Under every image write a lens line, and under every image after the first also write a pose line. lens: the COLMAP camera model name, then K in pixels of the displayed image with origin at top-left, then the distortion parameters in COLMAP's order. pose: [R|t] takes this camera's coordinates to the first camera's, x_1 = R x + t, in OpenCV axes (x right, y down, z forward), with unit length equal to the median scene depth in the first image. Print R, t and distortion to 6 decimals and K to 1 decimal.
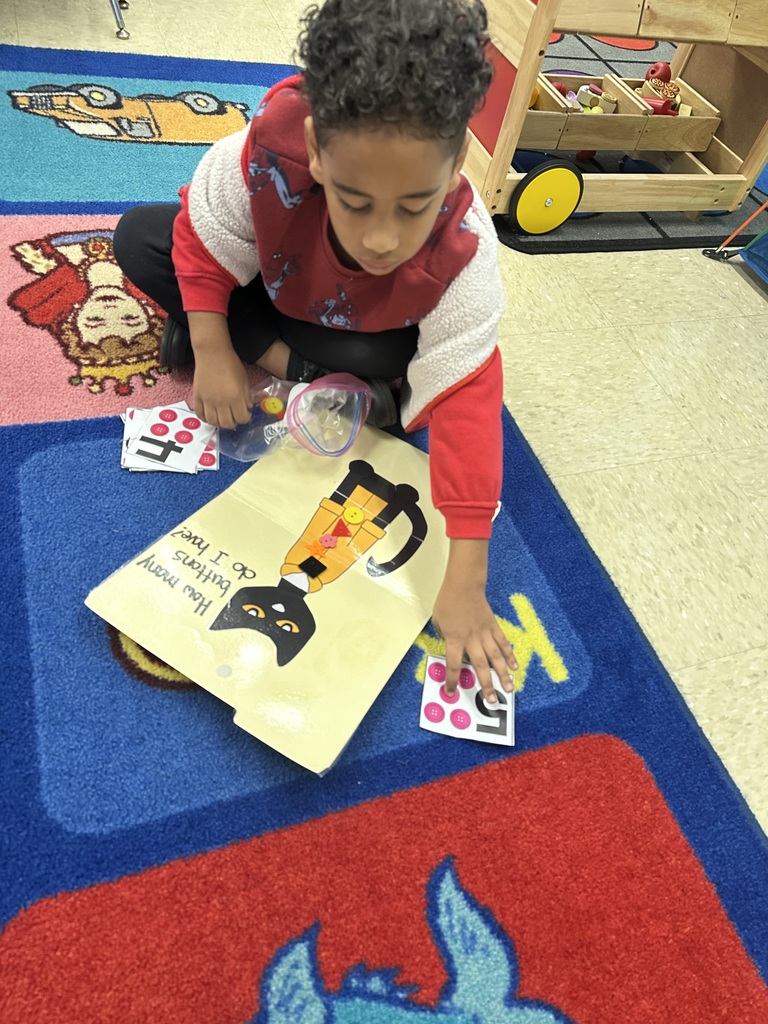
lens RADIAL K [[698.7, 0, 384.0], [0, 698.7, 512.0], [0, 0, 1]] dist [0.001646, -0.005967]
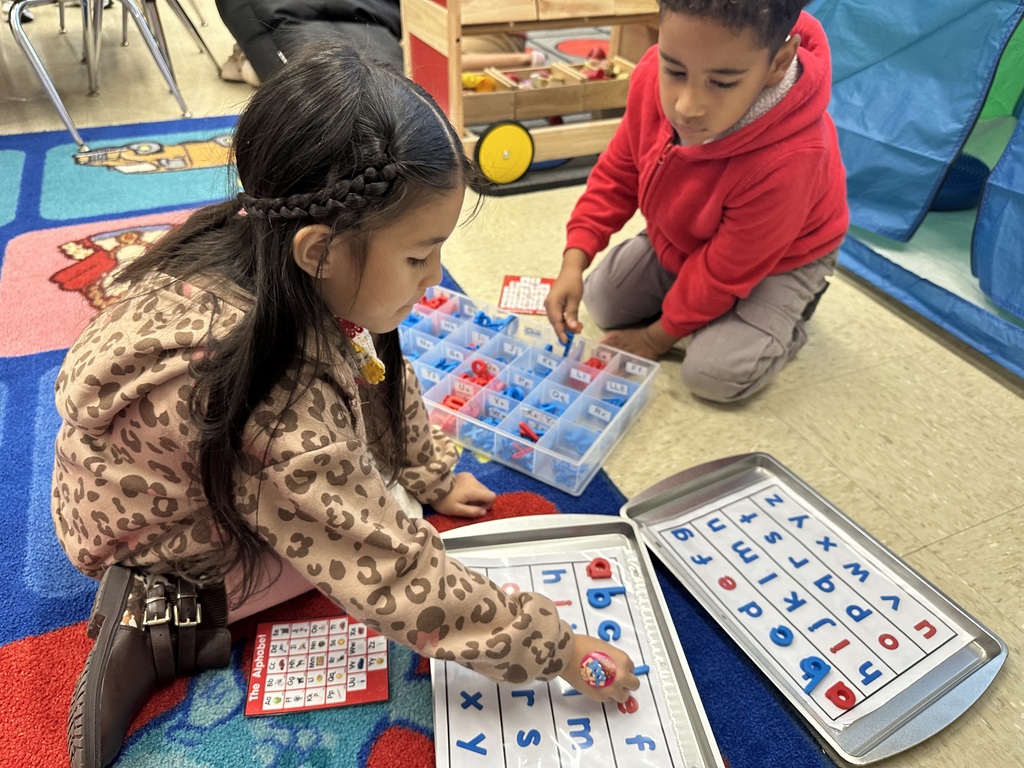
lens RADIAL K [[698.7, 0, 496.8], [0, 698.7, 384.9], [0, 0, 1]] dist [0.001646, -0.005967]
pose [[0.984908, -0.171861, -0.020494, 0.228210], [0.162702, 0.959729, -0.229016, 0.279393], [0.059028, 0.222225, 0.973207, -0.119238]]
